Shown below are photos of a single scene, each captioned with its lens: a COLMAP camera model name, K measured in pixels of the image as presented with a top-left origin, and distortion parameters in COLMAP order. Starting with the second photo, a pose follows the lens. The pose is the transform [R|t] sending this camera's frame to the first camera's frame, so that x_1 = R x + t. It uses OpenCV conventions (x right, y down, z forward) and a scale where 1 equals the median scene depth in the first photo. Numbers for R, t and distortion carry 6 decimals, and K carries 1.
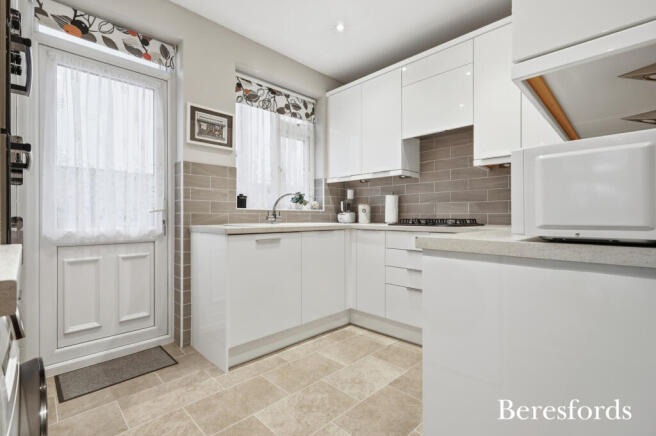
lens RADIAL K [[298.7, 0, 331.0], [0, 298.7, 218.5], [0, 0, 1]] dist [-0.000563, -0.000033]
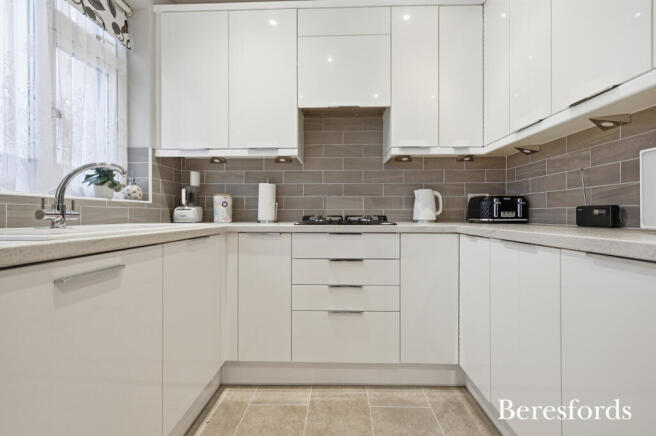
lens RADIAL K [[289.7, 0, 326.8], [0, 289.7, 213.7], [0, 0, 1]] dist [0.004732, -0.000100]
pose [[0.733966, 0.000717, 0.679185, -0.164141], [0.004360, 0.999974, -0.005767, 0.000251], [-0.679172, 0.007194, 0.733944, 0.361151]]
